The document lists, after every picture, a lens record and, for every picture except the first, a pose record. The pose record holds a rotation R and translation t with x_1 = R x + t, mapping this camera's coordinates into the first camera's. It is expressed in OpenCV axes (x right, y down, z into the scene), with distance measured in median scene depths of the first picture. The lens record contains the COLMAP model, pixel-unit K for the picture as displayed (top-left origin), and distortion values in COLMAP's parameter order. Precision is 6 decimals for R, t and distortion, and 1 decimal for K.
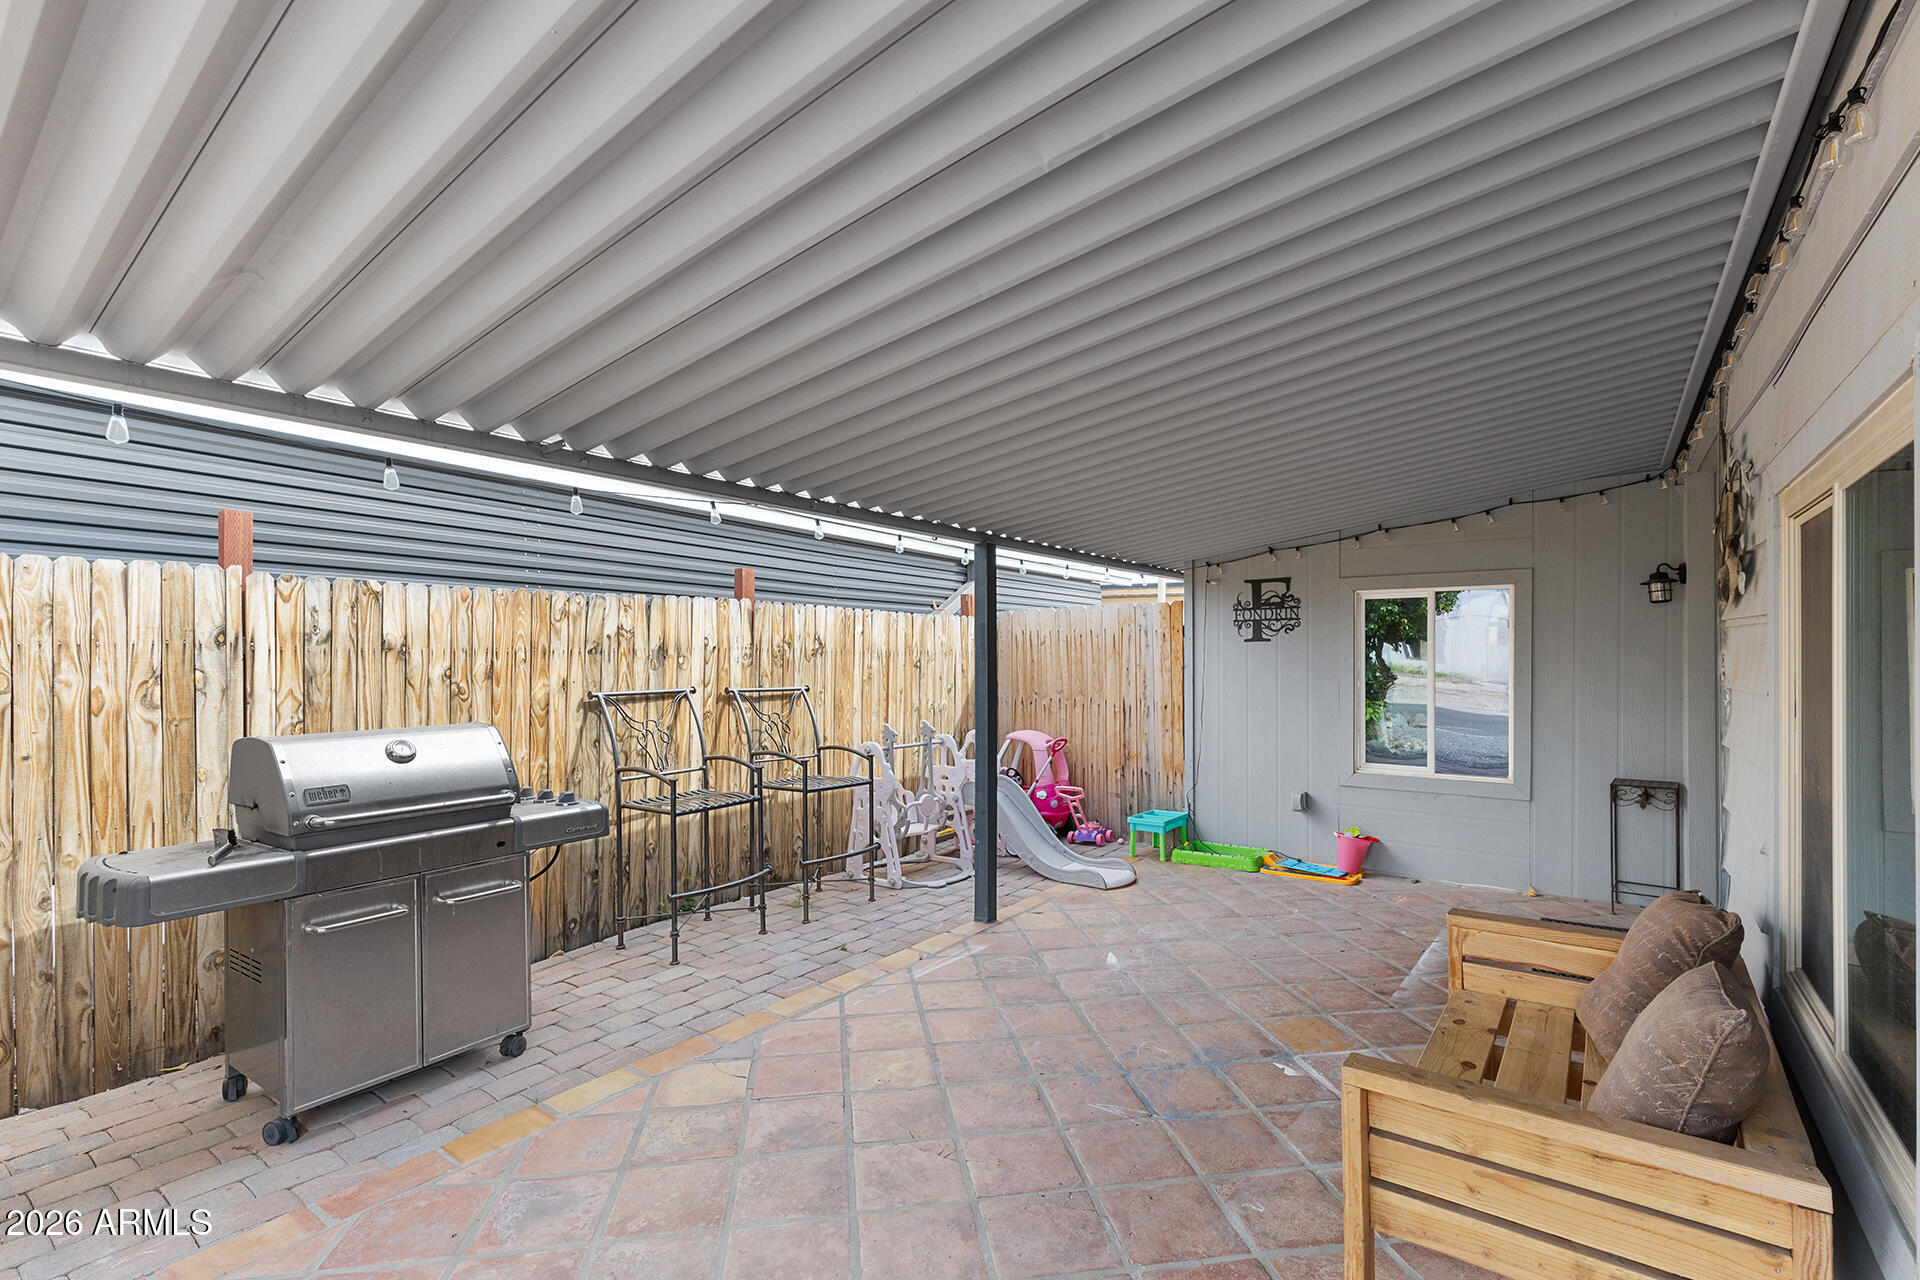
lens RADIAL K [[870.8, 0, 954.3], [0, 870.8, 656.8], [0, 0, 1]] dist [0.003125, -0.000282]
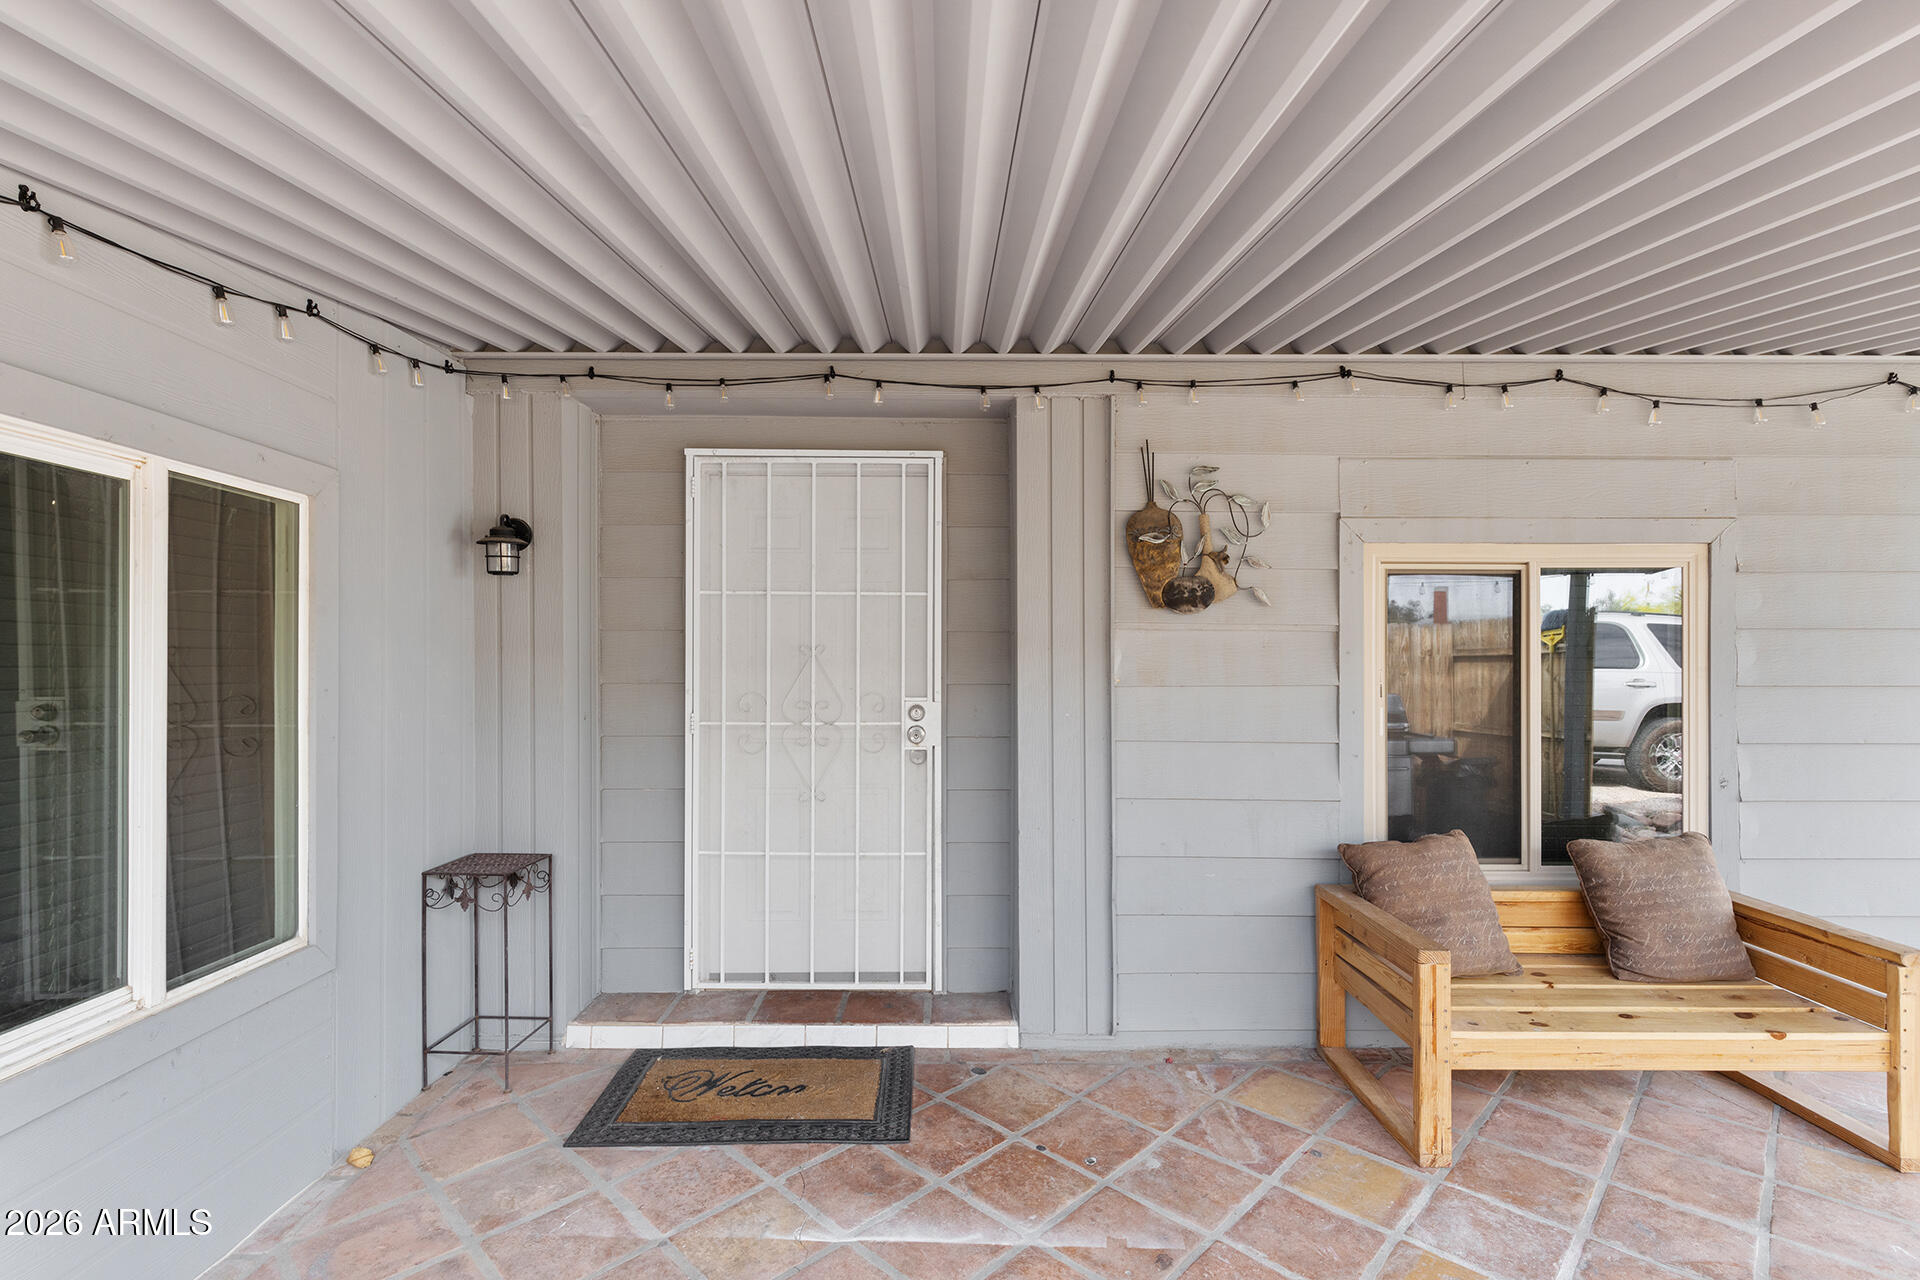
lens RADIAL K [[870.8, 0, 954.3], [0, 870.8, 656.8], [0, 0, 1]] dist [0.003125, -0.000282]
pose [[-0.602709, 0.004816, 0.797947, 0.072541], [0.001463, 0.999987, -0.004930, 0.001431], [-0.797960, -0.001804, -0.602708, 0.836157]]
